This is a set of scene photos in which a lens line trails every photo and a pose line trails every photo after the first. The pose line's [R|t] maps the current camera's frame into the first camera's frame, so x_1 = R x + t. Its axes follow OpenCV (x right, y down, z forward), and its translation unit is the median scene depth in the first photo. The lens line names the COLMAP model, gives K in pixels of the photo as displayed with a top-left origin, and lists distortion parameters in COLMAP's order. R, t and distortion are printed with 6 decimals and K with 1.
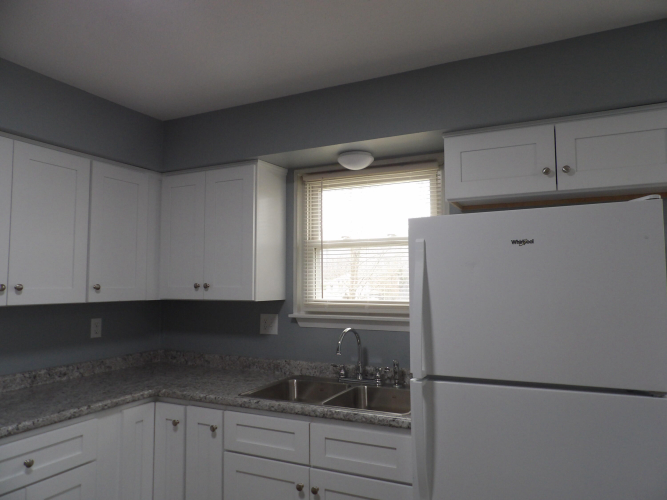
lens RADIAL K [[477.4, 0, 335.6], [0, 477.4, 251.8], [0, 0, 1]] dist [-0.038540, 0.045042]
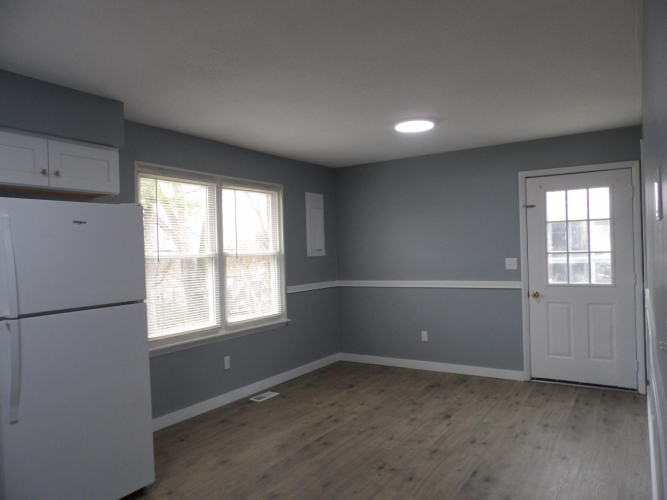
lens RADIAL K [[477.4, 0, 335.6], [0, 477.4, 251.8], [0, 0, 1]] dist [-0.038540, 0.045042]
pose [[0.119231, 0.000626, 0.992866, -0.665734], [-0.036189, 0.999338, 0.003716, 0.025322], [-0.992207, -0.036374, 0.119175, -0.037297]]
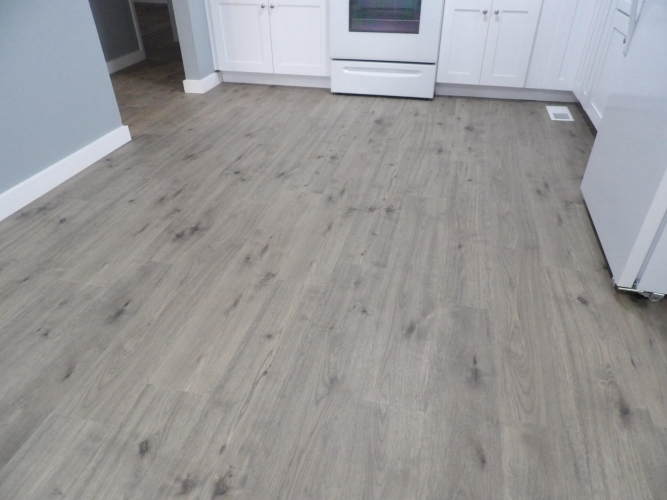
lens RADIAL K [[477.4, 0, 335.6], [0, 477.4, 251.8], [0, 0, 1]] dist [-0.038540, 0.045042]
pose [[0.211325, 0.558187, -0.802352, 0.773183], [0.070436, 0.810060, 0.582101, 0.151808], [0.974875, -0.179527, 0.131870, 0.055143]]
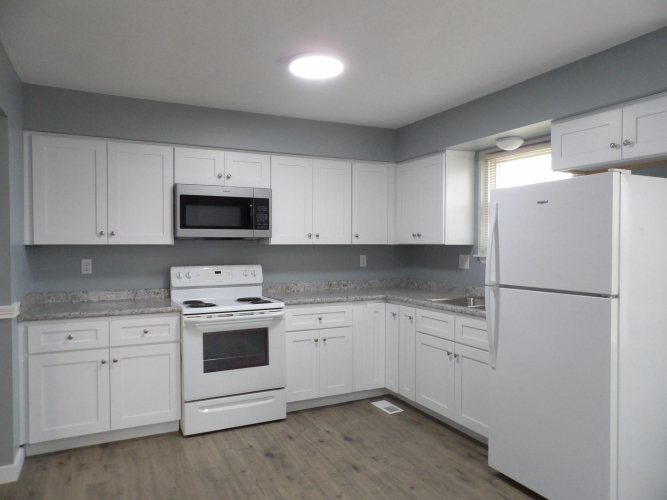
lens RADIAL K [[477.4, 0, 335.6], [0, 477.4, 251.8], [0, 0, 1]] dist [-0.038540, 0.045042]
pose [[0.788943, 0.015904, -0.614260, 0.498183], [0.037420, 0.996566, 0.073864, 0.001010], [0.613325, -0.081260, 0.785639, -0.419199]]
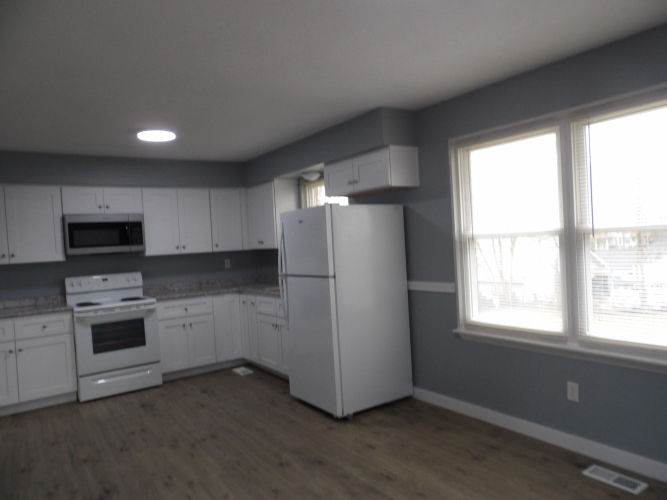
lens RADIAL K [[476.1, 0, 339.2], [0, 476.1, 252.0], [0, 0, 1]] dist [-0.047792, 0.060251]
pose [[0.873810, -0.032804, -0.485161, 1.087982], [0.083513, 0.993021, 0.083270, -0.032174], [0.479043, -0.113279, 0.870451, -0.692931]]
